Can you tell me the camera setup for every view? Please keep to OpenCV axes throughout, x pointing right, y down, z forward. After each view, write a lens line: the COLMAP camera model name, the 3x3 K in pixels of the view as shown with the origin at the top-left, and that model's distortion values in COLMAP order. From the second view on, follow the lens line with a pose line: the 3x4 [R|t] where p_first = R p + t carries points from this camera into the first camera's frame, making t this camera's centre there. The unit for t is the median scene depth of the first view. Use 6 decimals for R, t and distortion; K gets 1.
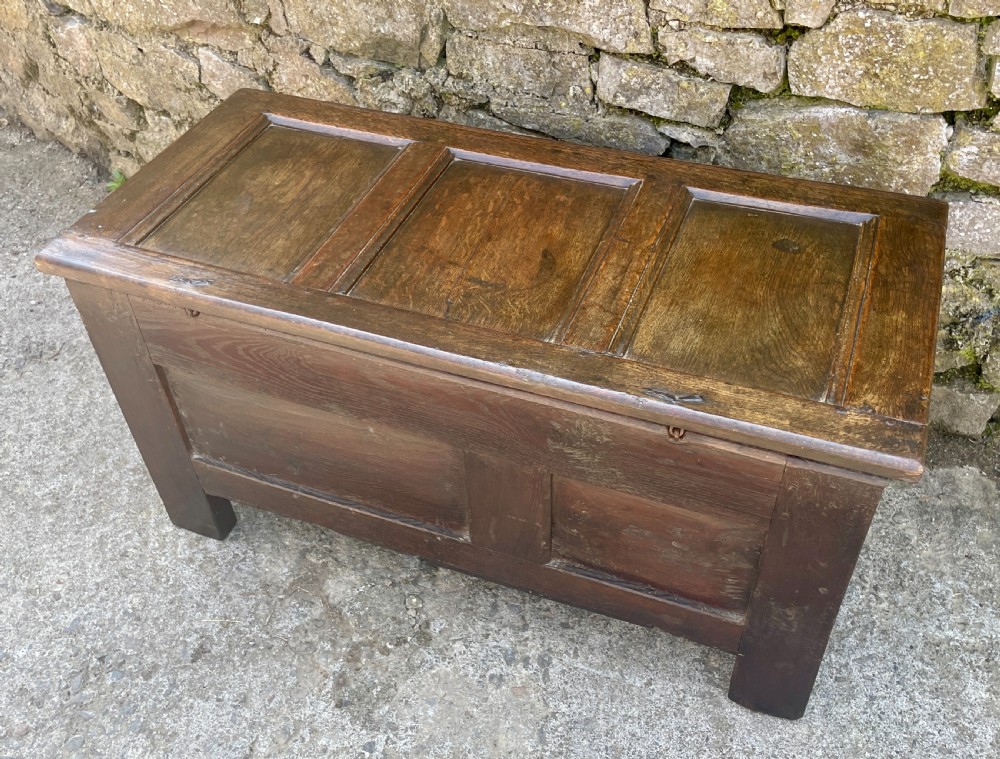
lens RADIAL K [[961.6, 0, 503.7], [0, 961.6, 388.5], [0, 0, 1]] dist [0.018730, 0.000000]
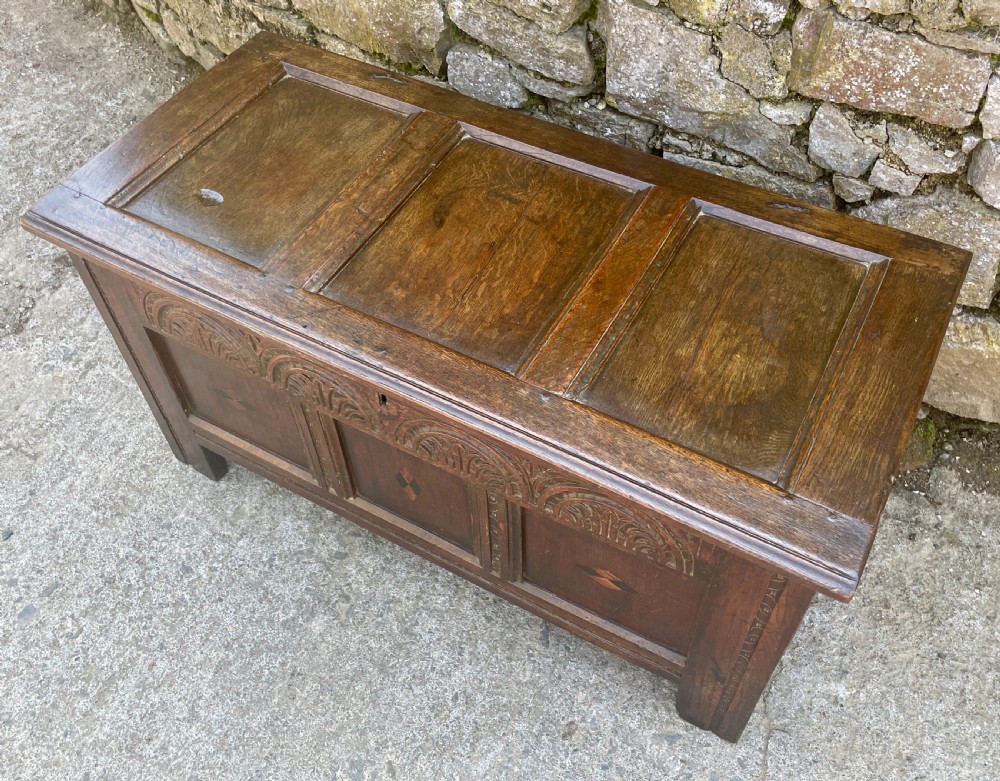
lens RADIAL K [[921.5, 0, 526.1], [0, 921.5, 389.0], [0, 0, 1]] dist [0.029746, 0.000000]
pose [[0.963119, 0.229028, -0.141237, 0.794855], [-0.201583, 0.961830, 0.185061, -0.030439], [0.178230, -0.149765, 0.972525, -0.099453]]
